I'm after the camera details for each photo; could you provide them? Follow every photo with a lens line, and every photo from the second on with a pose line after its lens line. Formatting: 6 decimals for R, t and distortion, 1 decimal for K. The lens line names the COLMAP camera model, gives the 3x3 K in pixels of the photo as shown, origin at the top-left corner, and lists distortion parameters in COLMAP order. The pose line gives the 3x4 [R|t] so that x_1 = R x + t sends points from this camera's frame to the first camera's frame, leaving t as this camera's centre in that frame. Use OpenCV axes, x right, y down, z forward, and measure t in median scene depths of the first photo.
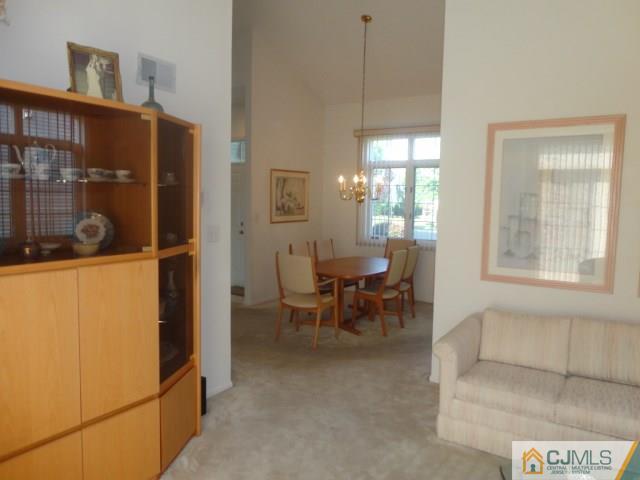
lens RADIAL K [[485.1, 0, 321.1], [0, 485.1, 241.8], [0, 0, 1]] dist [0.007381, 0.012067]
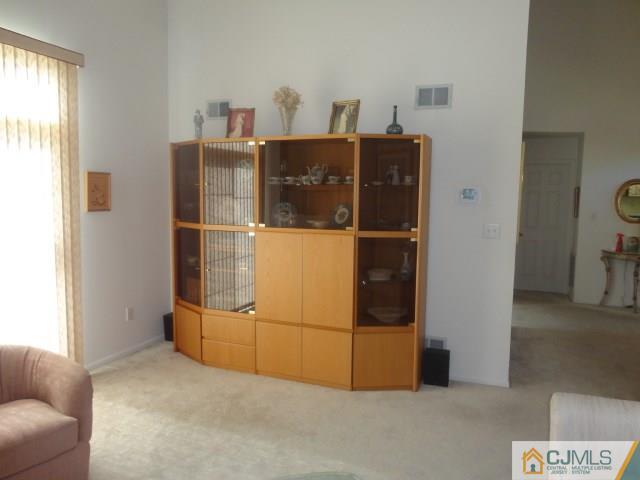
lens RADIAL K [[485.1, 0, 321.1], [0, 485.1, 241.8], [0, 0, 1]] dist [0.007381, 0.012067]
pose [[0.180223, 0.079423, -0.980414, 0.421999], [-0.103014, 0.992778, 0.061488, -0.010683], [0.978217, 0.089915, 0.187104, 0.250729]]
